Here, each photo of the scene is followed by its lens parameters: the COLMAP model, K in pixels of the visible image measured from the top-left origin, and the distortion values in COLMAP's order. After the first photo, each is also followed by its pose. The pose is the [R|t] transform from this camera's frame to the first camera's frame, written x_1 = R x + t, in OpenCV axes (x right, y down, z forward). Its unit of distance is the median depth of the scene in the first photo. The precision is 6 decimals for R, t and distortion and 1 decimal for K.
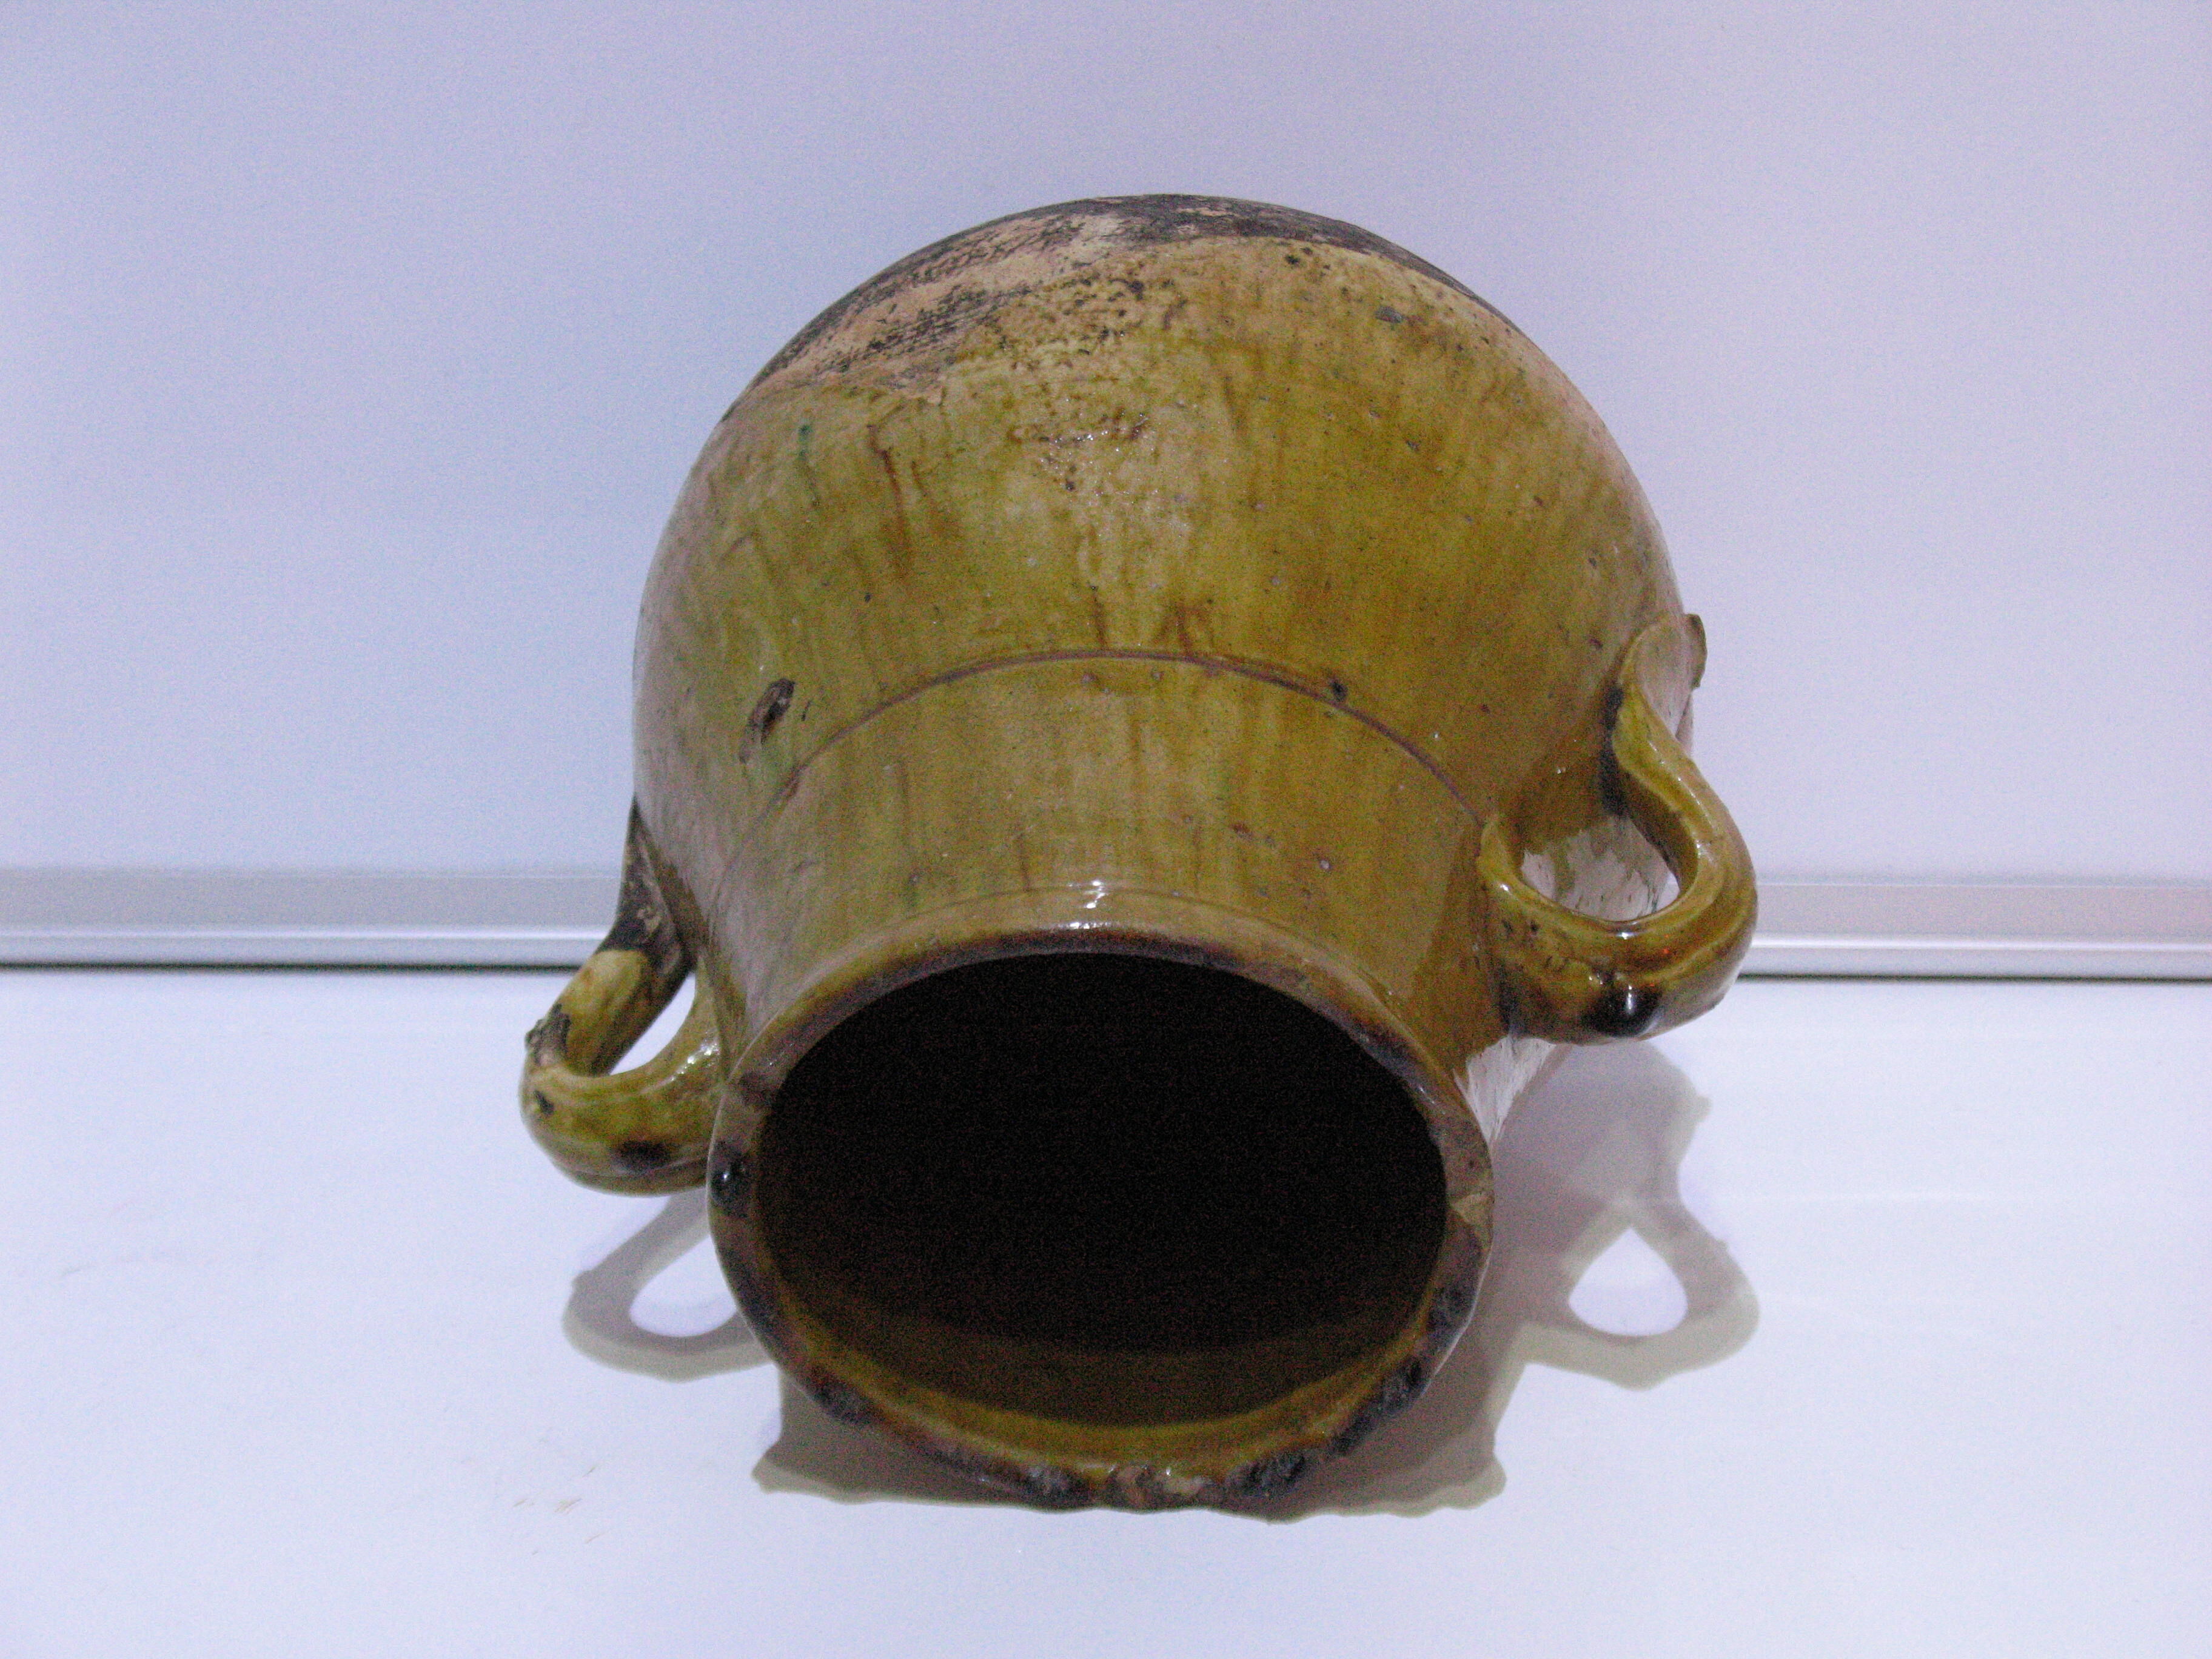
lens RADIAL K [[3940.4, 0, 1106.0], [0, 3940.4, 829.5], [0, 0, 1]] dist [-0.029175, 0.043746]
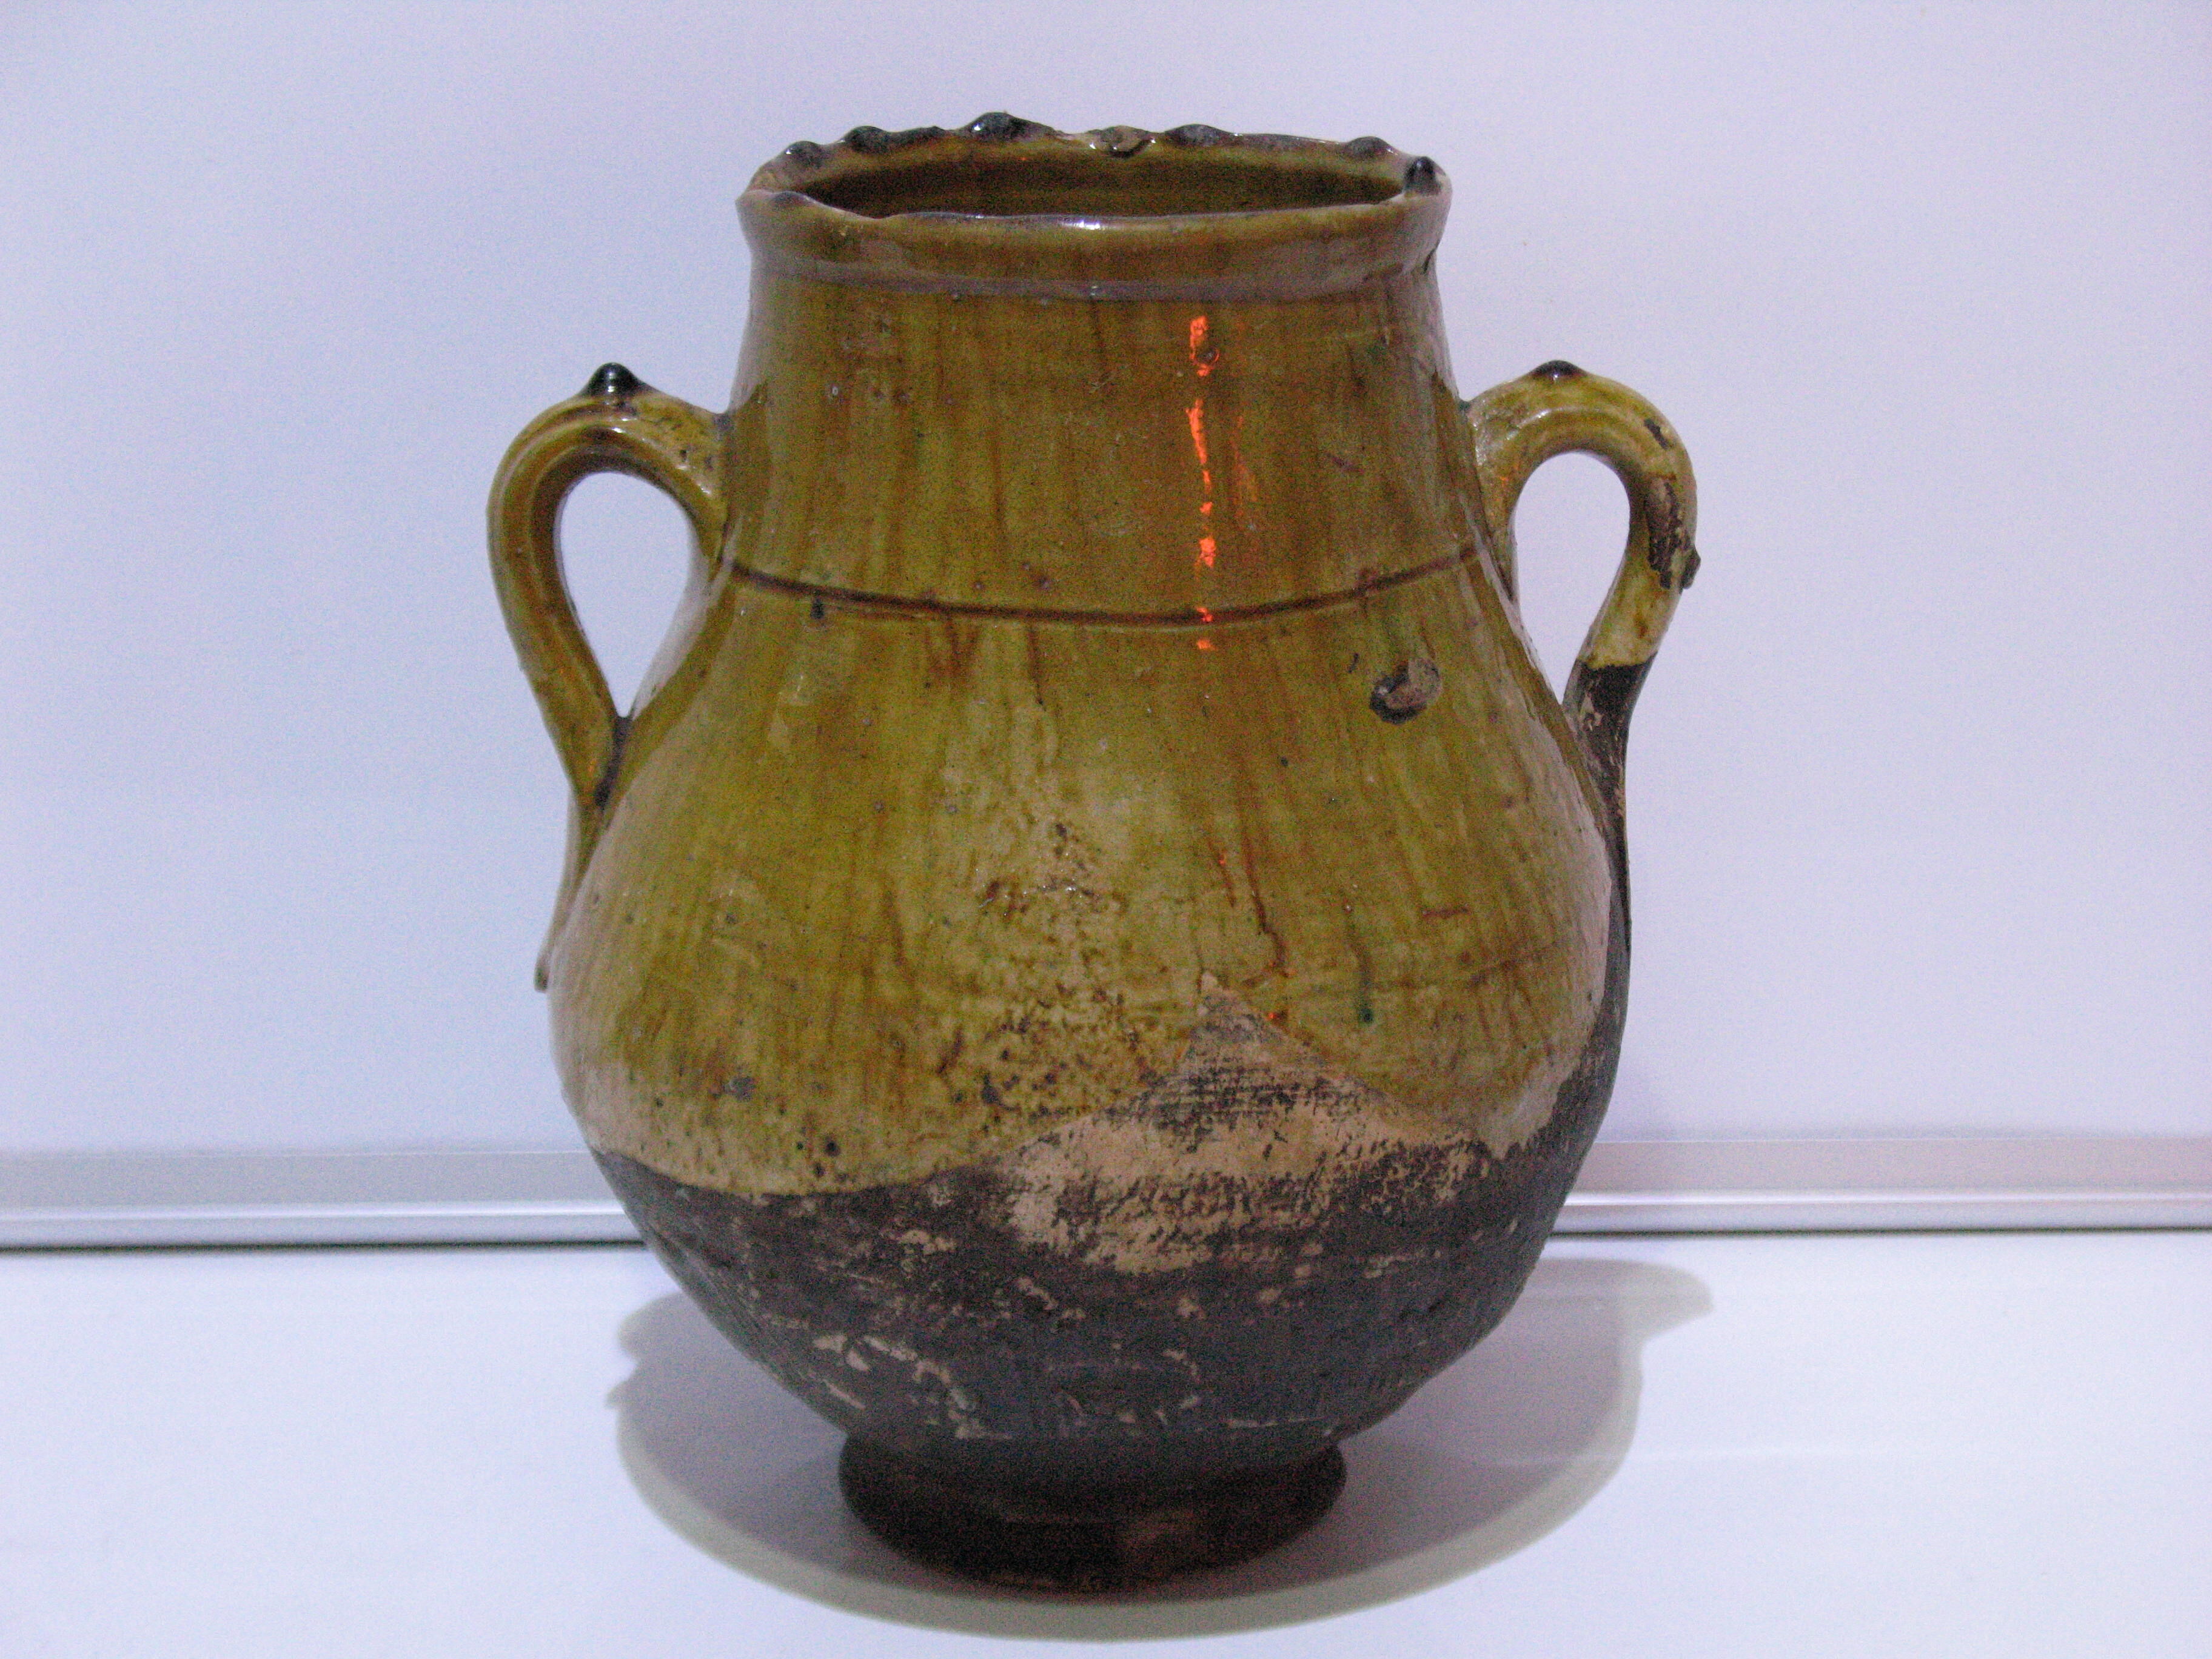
lens RADIAL K [[3940.4, 0, 1106.0], [0, 3940.4, 829.5], [0, 0, 1]] dist [-0.029175, 0.043746]
pose [[-0.975483, 0.011233, 0.219788, -0.229225], [0.131064, -0.772626, 0.621186, -0.676969], [0.176792, 0.634763, 0.752211, 0.262107]]
